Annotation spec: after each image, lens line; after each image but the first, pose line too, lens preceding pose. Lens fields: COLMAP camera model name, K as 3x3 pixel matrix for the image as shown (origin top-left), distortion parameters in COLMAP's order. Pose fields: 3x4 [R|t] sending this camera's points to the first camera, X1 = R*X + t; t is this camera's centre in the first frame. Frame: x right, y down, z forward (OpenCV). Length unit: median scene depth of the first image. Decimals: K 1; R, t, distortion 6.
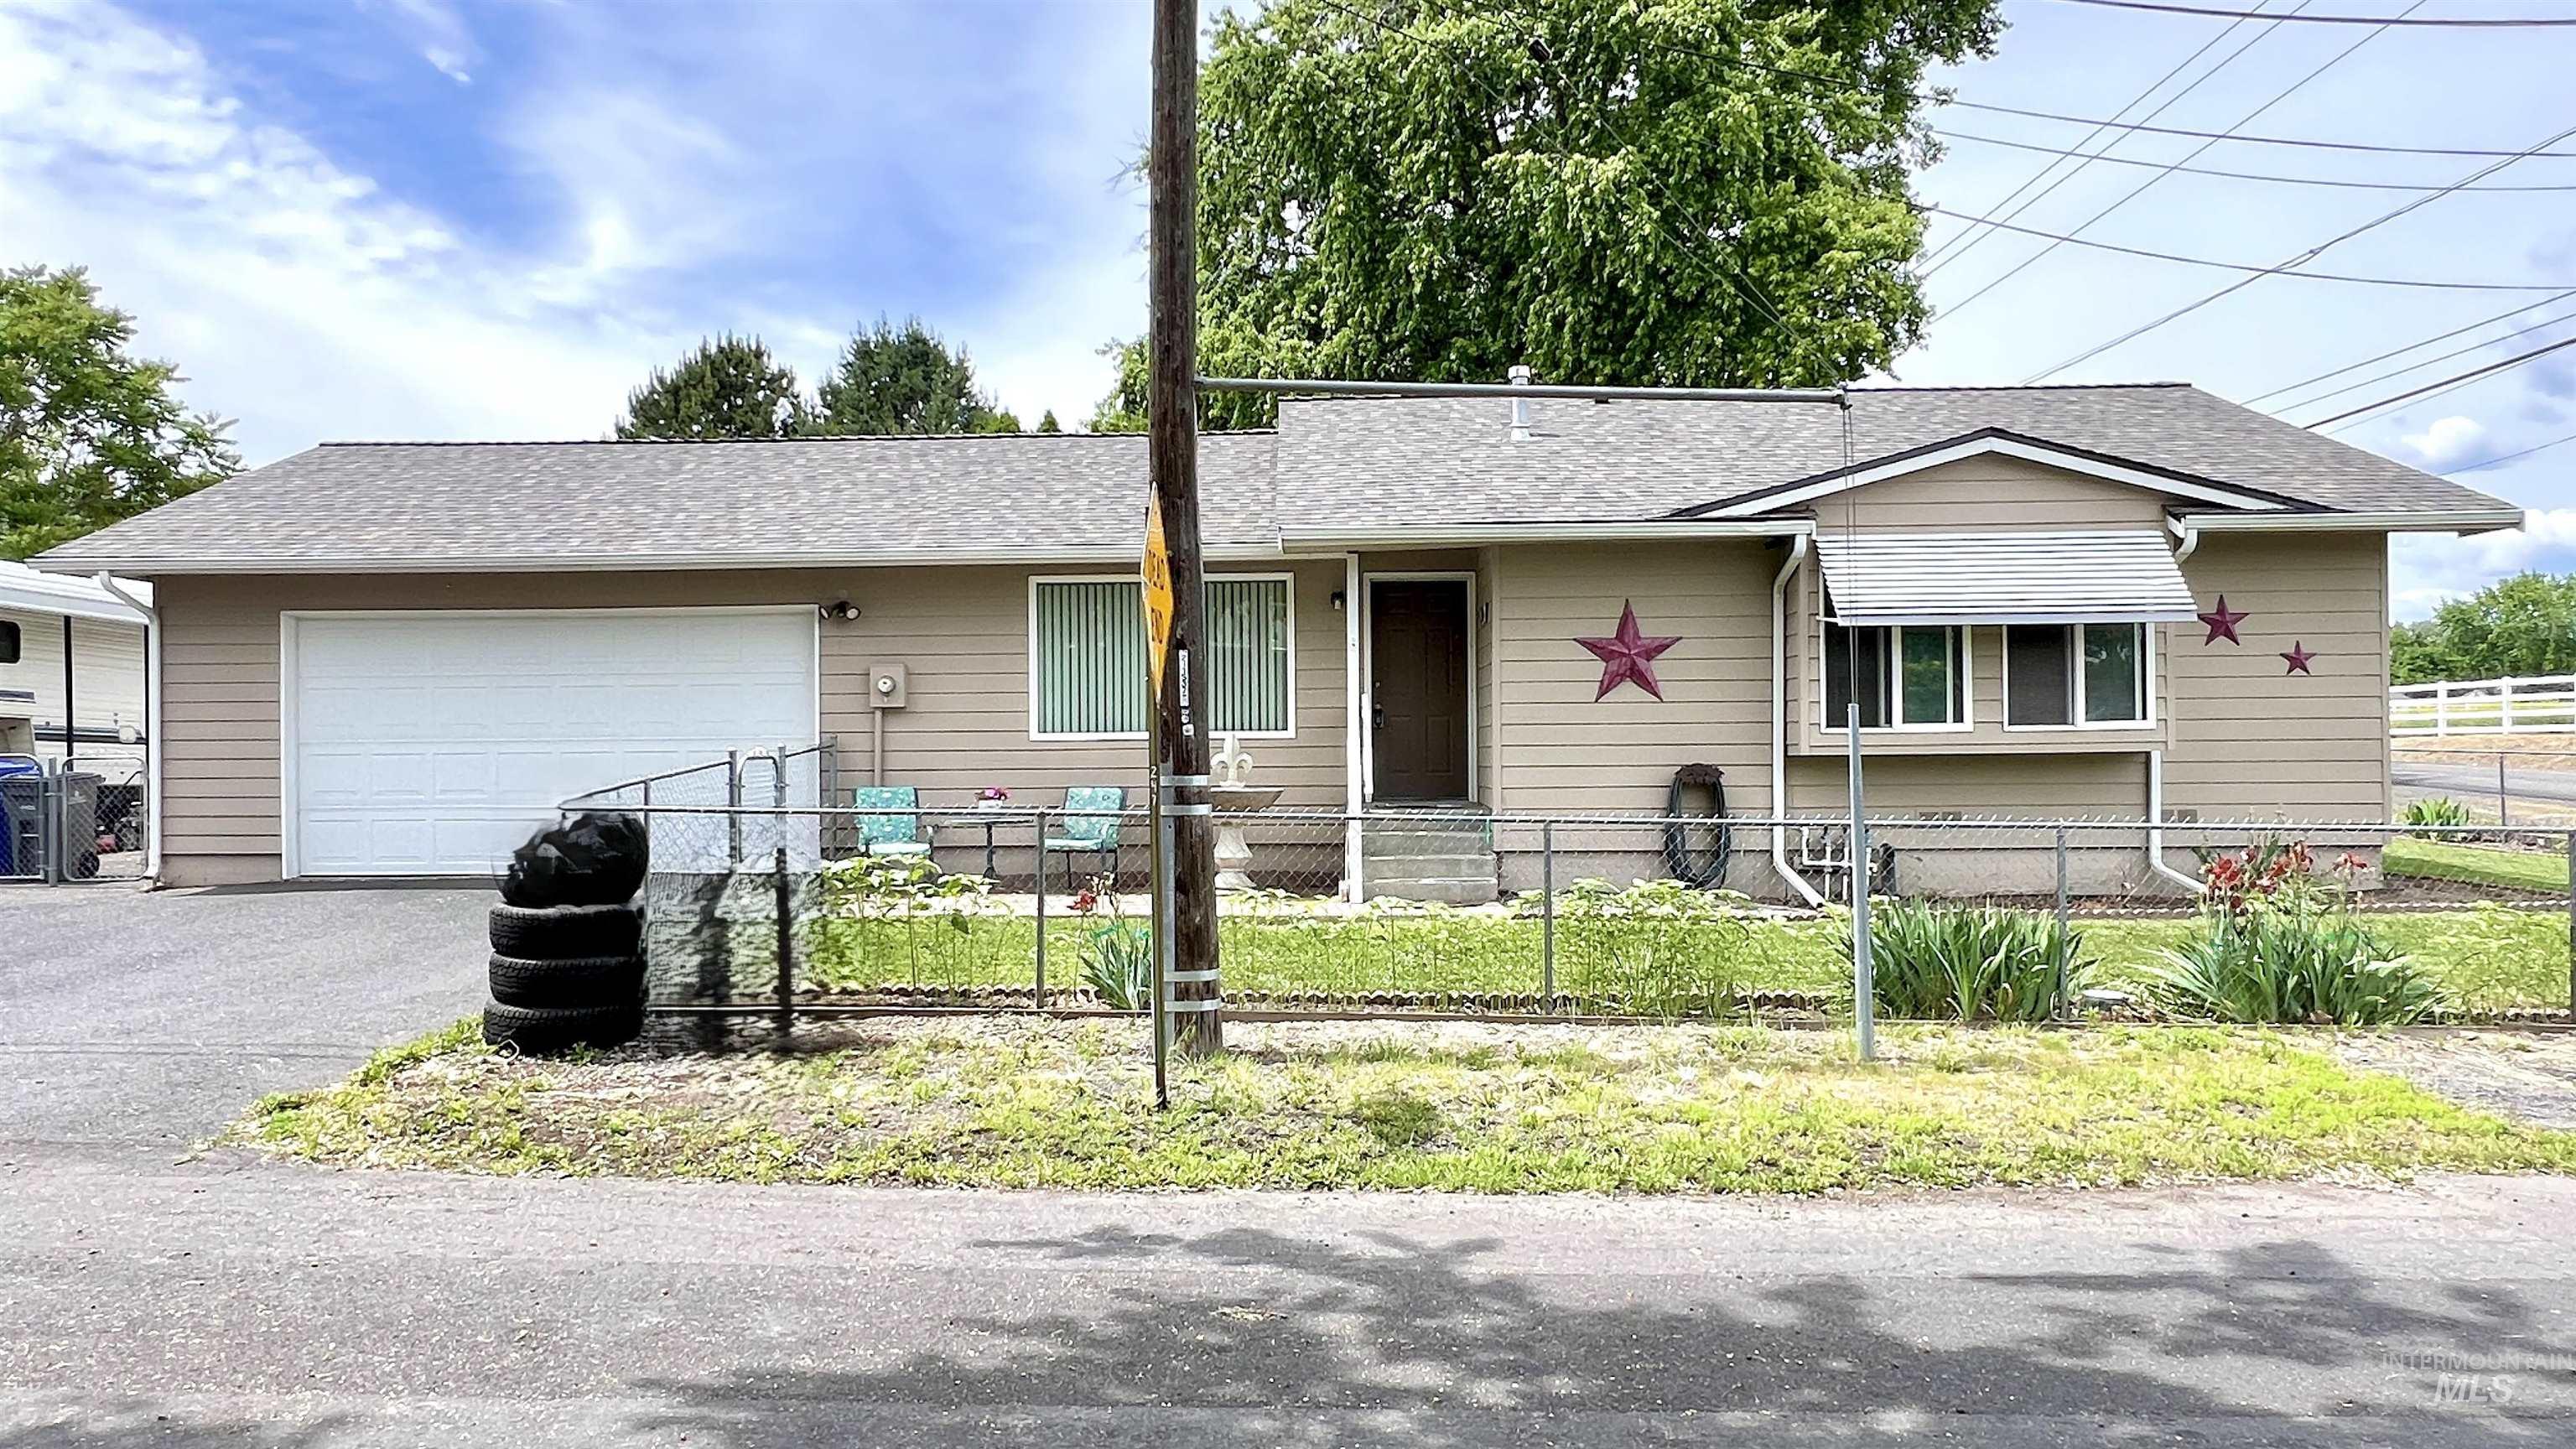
lens RADIAL K [[1644.4, 0, 1288.0], [0, 1644.4, 724.5], [0, 0, 1]] dist [-0.004911, -0.002115]
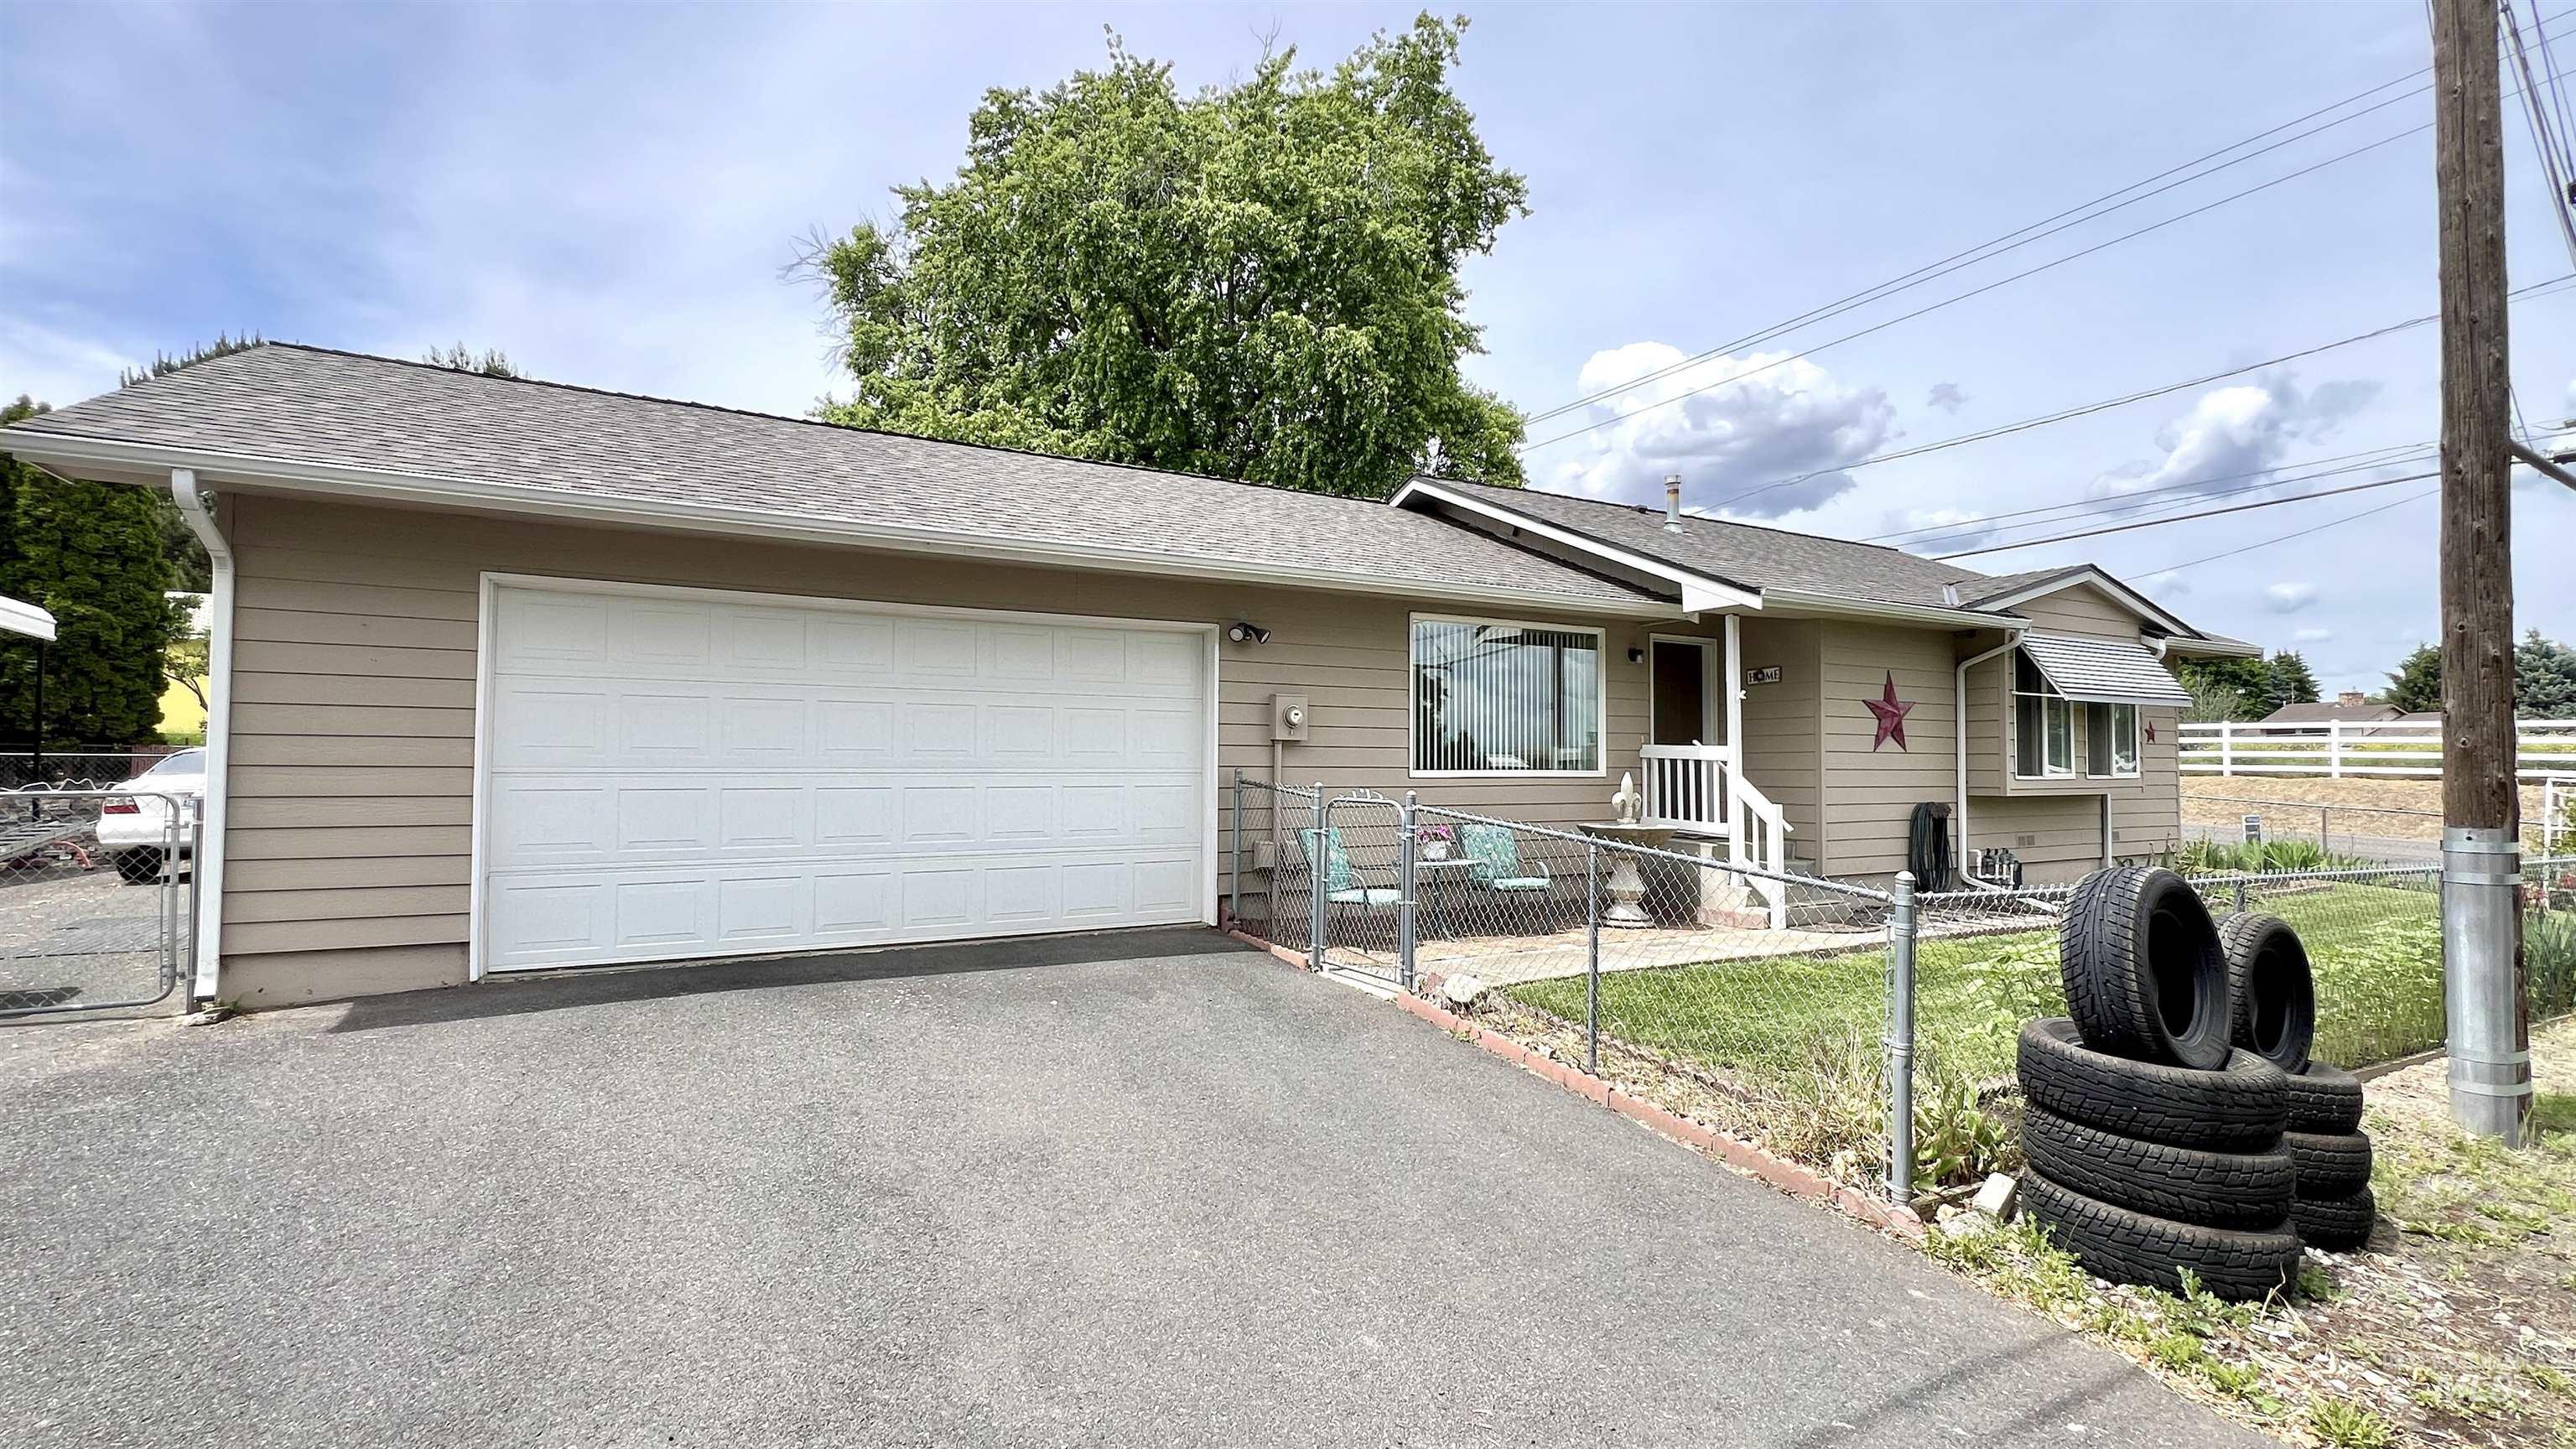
lens RADIAL K [[1126.2, 0, 1288.0], [0, 1126.2, 724.5], [0, 0, 1]] dist [-0.001608, -0.000194]
pose [[0.860588, 0.031154, 0.508349, -0.604533], [-0.020772, 0.999444, -0.026085, -0.002891], [-0.508879, 0.011889, 0.860756, 0.480753]]
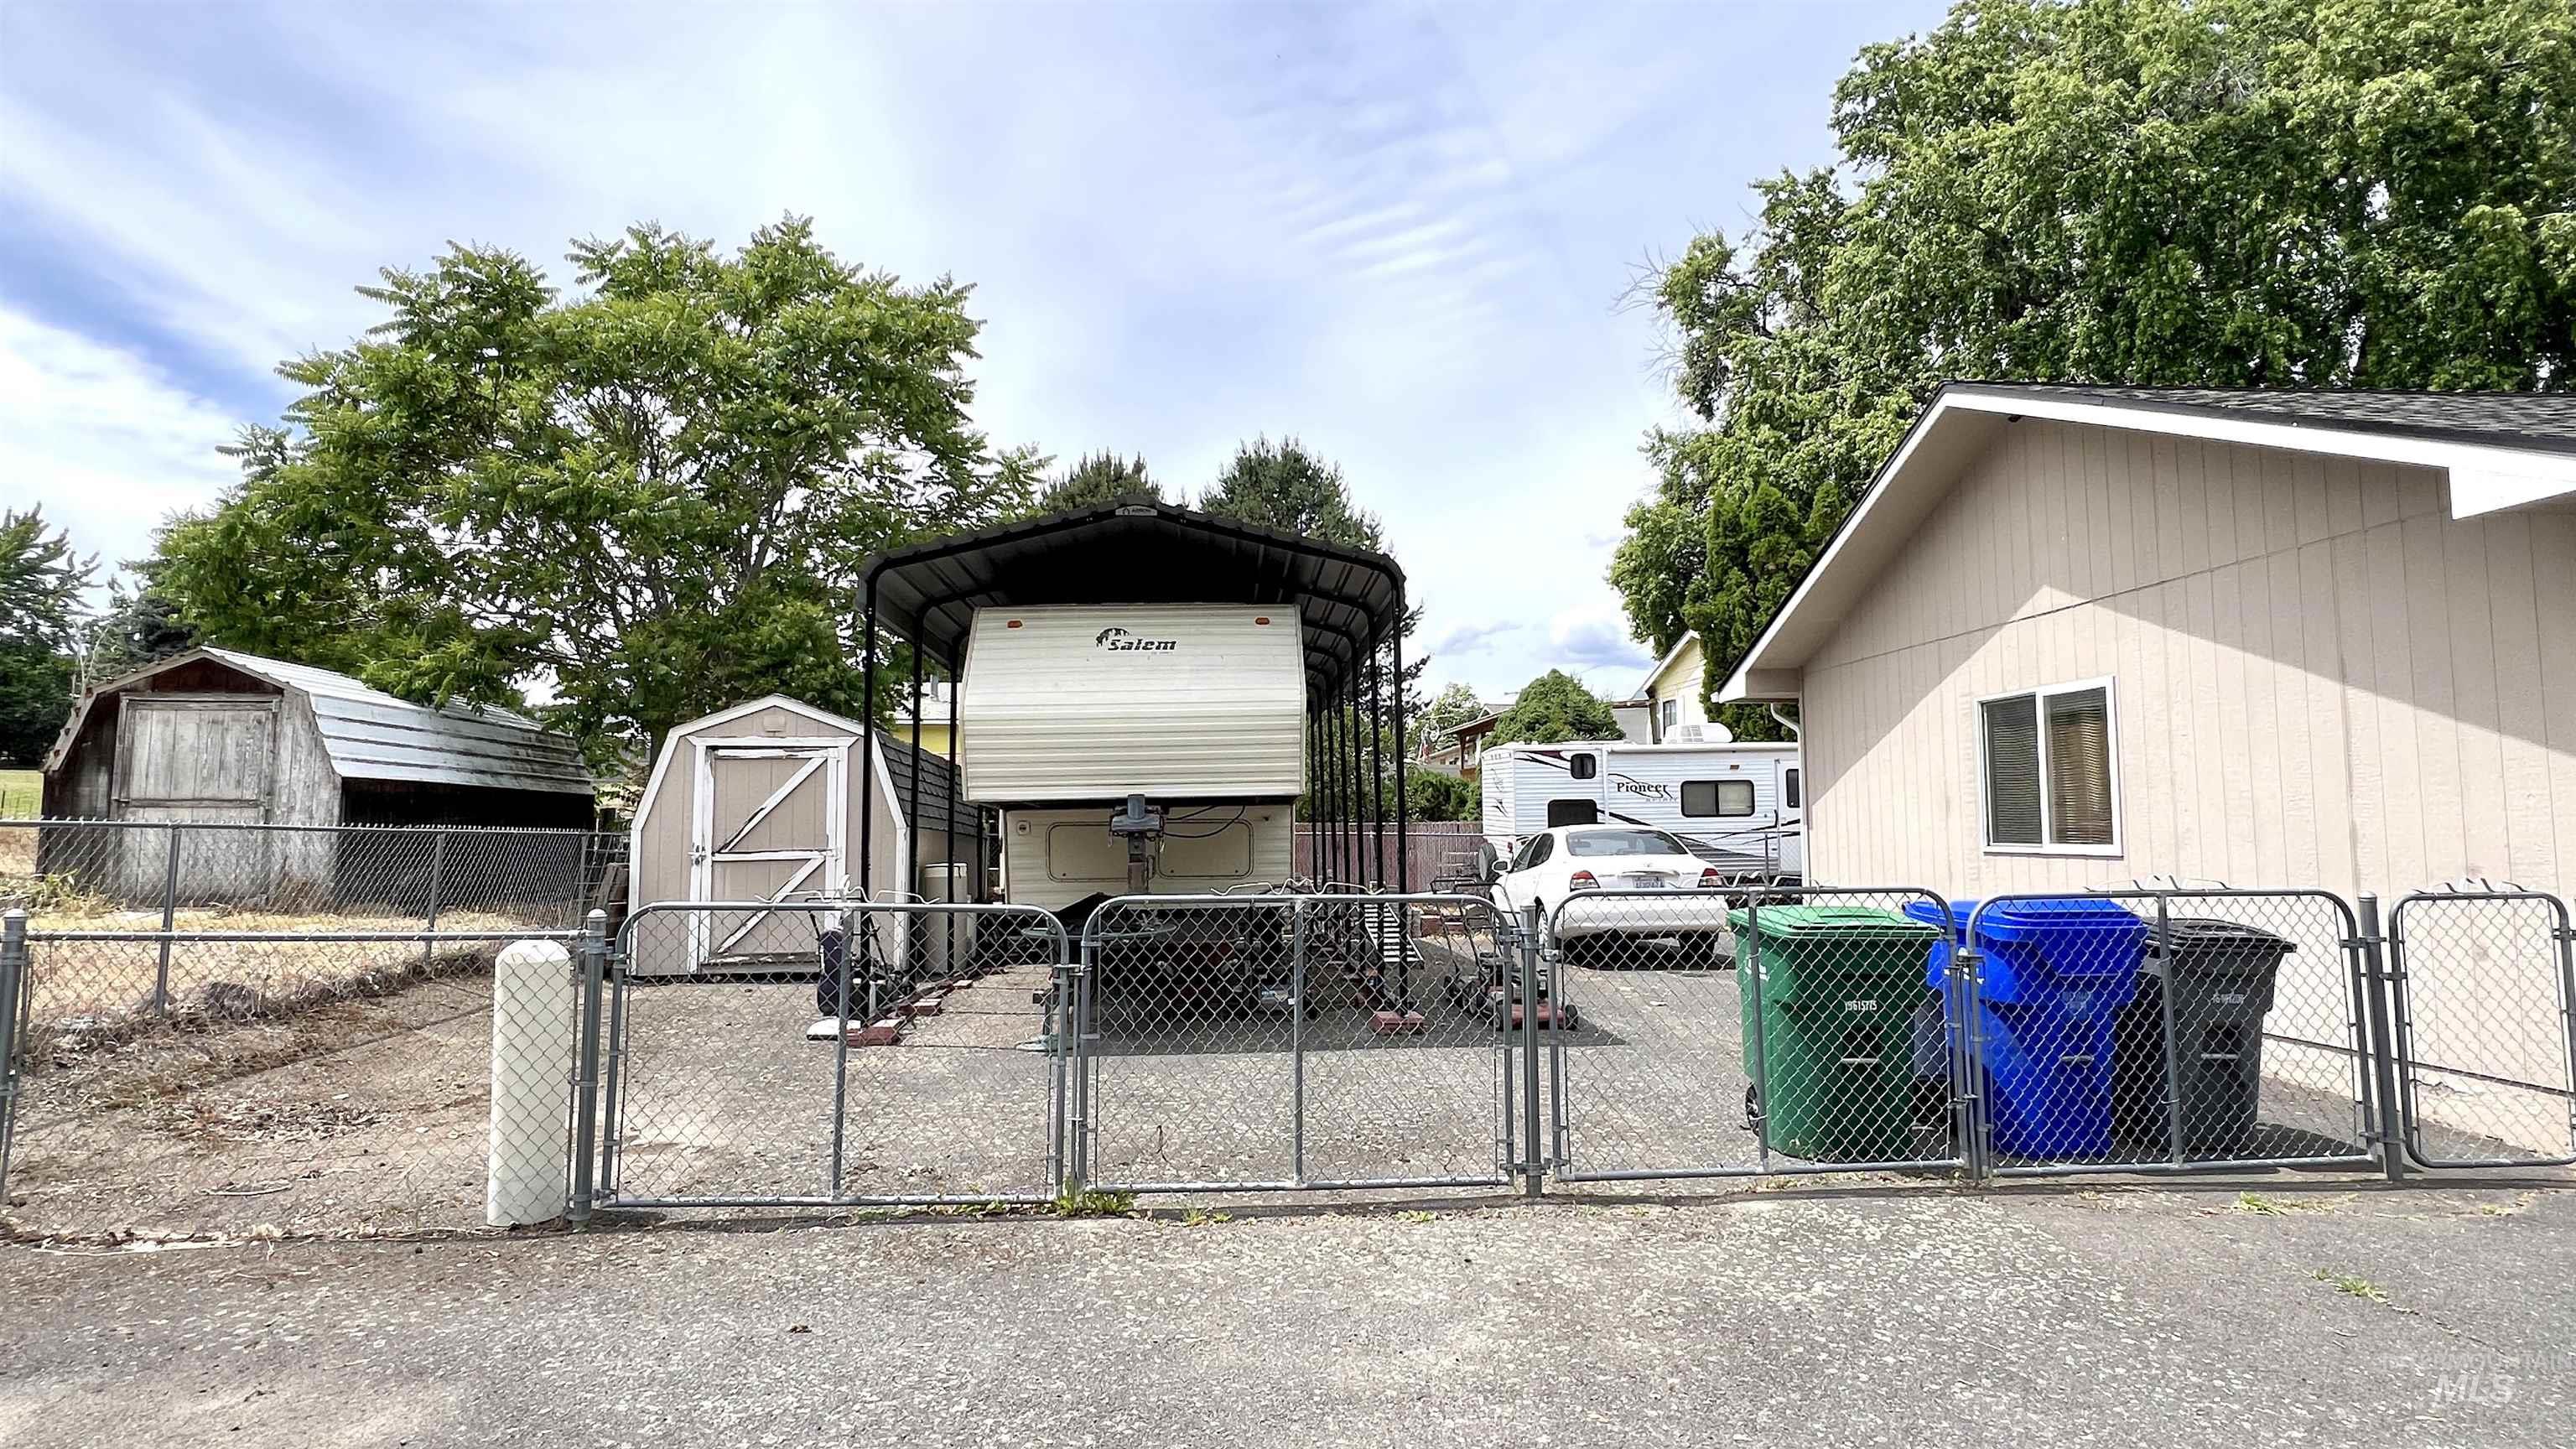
lens RADIAL K [[1253.3, 0, 1288.0], [0, 1253.3, 724.5], [0, 0, 1]] dist [0.000469, -0.000515]
pose [[0.996810, 0.011860, 0.078927, -1.183193], [-0.006610, 0.997768, -0.066452, -0.002817], [-0.079539, 0.065719, 0.994663, 0.717321]]
